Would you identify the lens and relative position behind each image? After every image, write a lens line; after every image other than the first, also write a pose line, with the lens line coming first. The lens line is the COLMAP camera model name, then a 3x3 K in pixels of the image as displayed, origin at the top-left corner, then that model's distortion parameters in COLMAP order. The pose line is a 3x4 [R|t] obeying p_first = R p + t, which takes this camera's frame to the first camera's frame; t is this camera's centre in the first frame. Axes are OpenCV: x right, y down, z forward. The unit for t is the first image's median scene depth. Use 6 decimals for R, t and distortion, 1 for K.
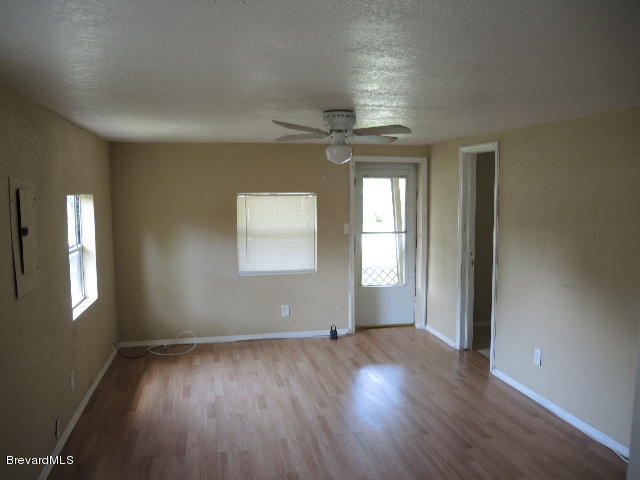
lens RADIAL K [[552.4, 0, 320.0], [0, 552.4, 240.0], [0, 0, 1]] dist [-0.008191, -0.001705]
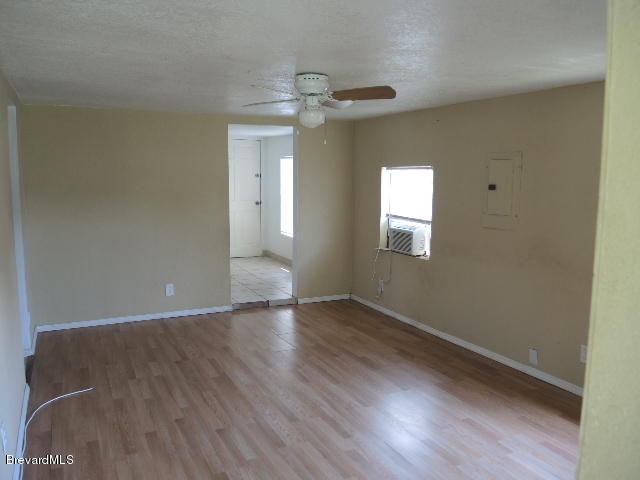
lens RADIAL K [[552.4, 0, 320.0], [0, 552.4, 240.0], [0, 0, 1]] dist [-0.008191, -0.001705]
pose [[-0.971898, 0.025445, -0.234023, 0.241879], [-0.022110, 0.979879, 0.198364, -0.130205], [0.234361, 0.197964, -0.951780, 1.875670]]
